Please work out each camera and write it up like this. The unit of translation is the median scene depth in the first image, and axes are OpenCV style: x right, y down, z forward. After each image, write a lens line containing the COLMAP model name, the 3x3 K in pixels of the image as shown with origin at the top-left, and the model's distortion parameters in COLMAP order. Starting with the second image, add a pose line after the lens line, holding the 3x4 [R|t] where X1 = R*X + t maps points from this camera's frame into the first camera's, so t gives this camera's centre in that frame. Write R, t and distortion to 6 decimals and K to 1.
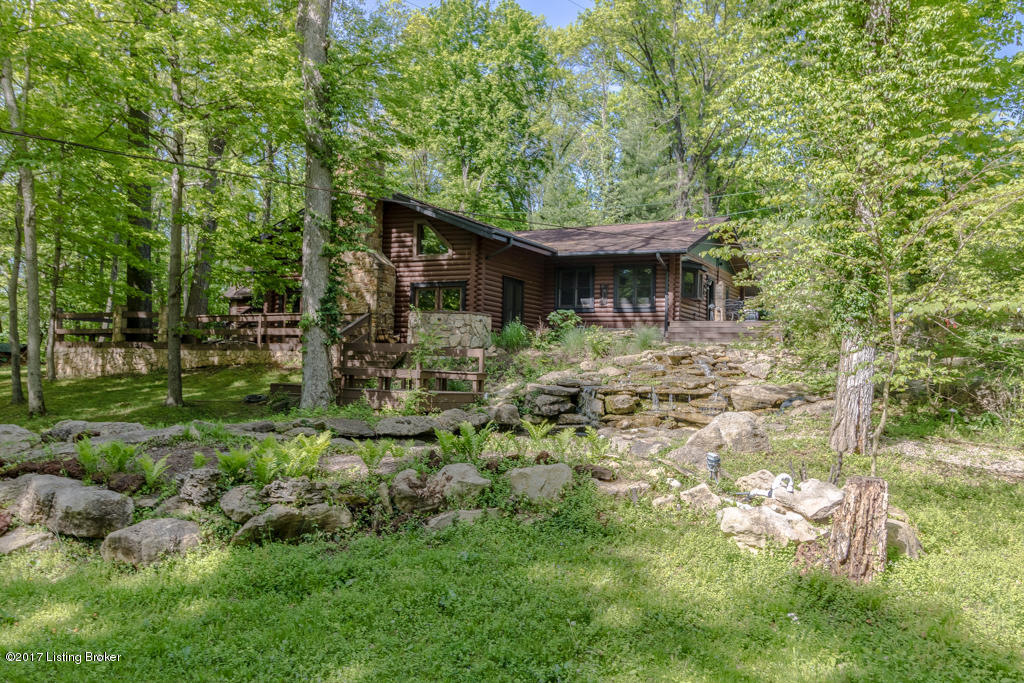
lens RADIAL K [[823.8, 0, 511.0], [0, 823.8, 343.9], [0, 0, 1]] dist [-0.002693, 0.012961]
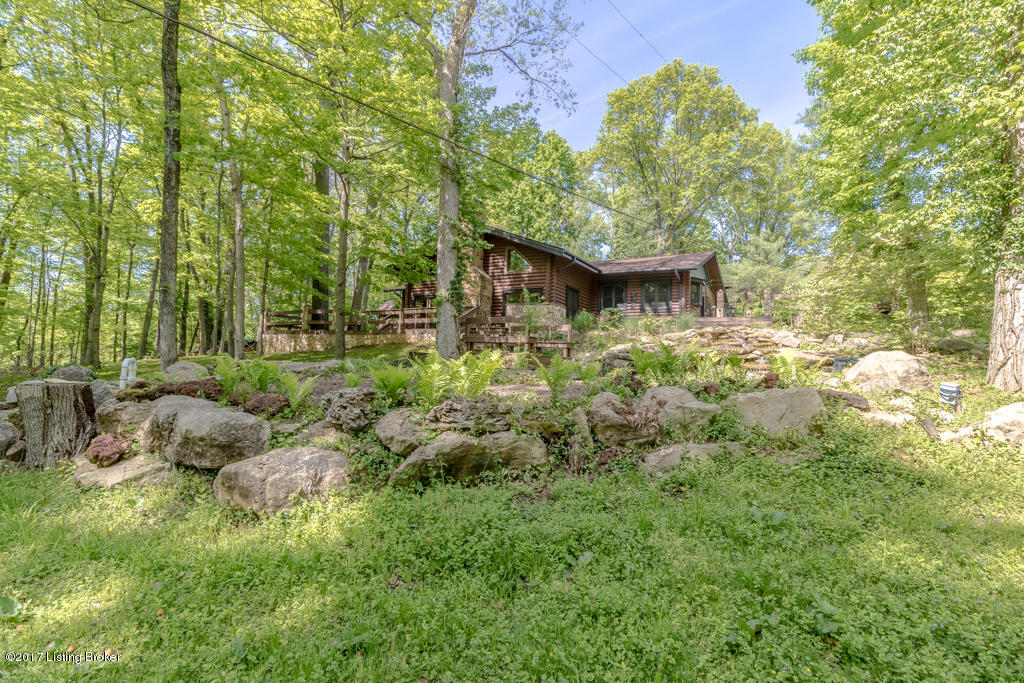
lens RADIAL K [[475.9, 0, 515.8], [0, 475.9, 336.8], [0, 0, 1]] dist [-0.001099, -0.000804]
pose [[0.998977, 0.008208, -0.044476, -0.185157], [-0.009685, 0.999405, -0.033092, 0.110406], [0.044177, 0.033489, 0.998462, 0.510042]]
